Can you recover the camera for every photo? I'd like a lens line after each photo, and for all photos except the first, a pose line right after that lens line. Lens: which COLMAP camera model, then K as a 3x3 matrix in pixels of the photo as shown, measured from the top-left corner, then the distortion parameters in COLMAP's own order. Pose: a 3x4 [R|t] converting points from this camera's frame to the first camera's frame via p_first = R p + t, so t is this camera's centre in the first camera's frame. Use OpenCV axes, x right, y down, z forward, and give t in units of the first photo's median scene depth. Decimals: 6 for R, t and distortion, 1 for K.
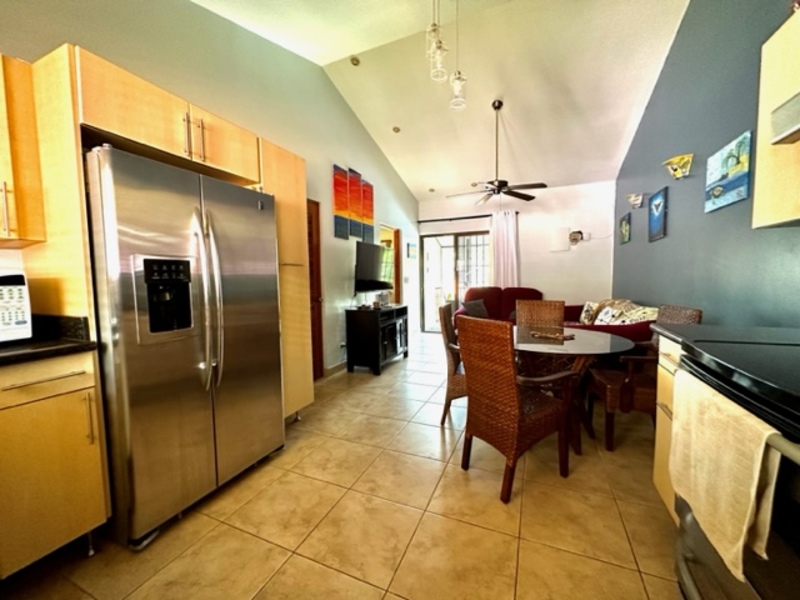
lens RADIAL K [[320.5, 0, 399.3], [0, 320.5, 298.7], [0, 0, 1]] dist [-0.000455, 0.001391]
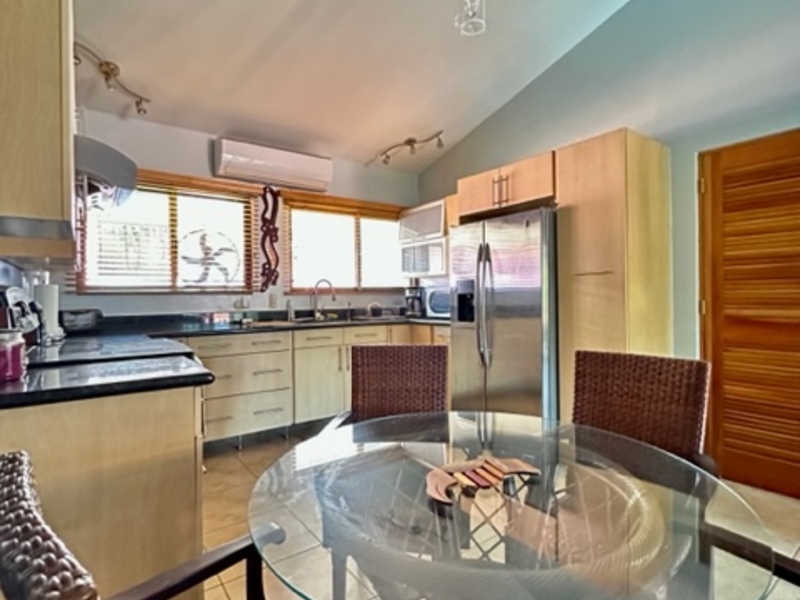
lens RADIAL K [[425.4, 0, 398.0], [0, 425.4, 300.4], [0, 0, 1]] dist [0.002063, -0.004022]
pose [[-0.492577, 0.030215, -0.869744, 0.675747], [-0.036800, 0.997780, 0.055505, -0.060867], [0.869490, 0.059347, -0.490372, 0.864130]]
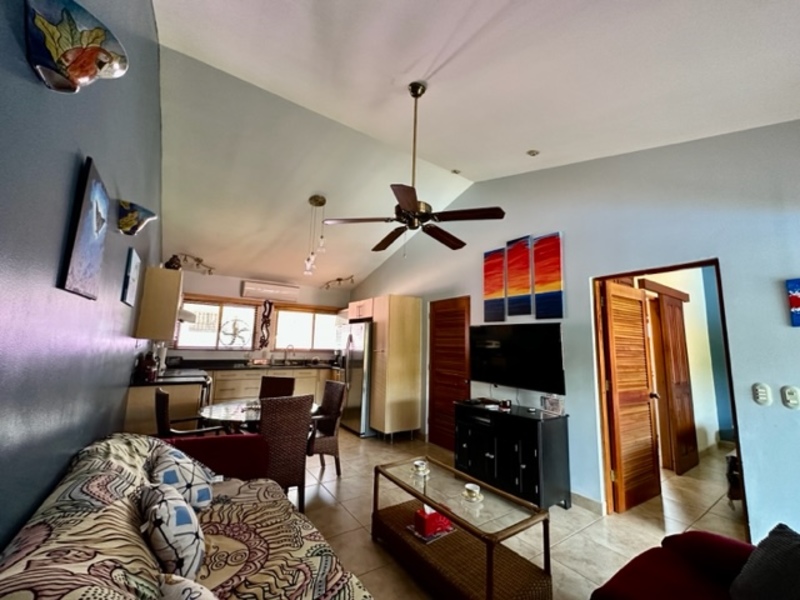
lens RADIAL K [[320.5, 0, 399.5], [0, 320.5, 299.2], [0, 0, 1]] dist [-0.000455, 0.001391]
pose [[-0.530612, -0.120736, -0.838972, 1.021351], [-0.075163, 0.992606, -0.095308, -0.190273], [0.844276, 0.012488, -0.535764, 1.687091]]
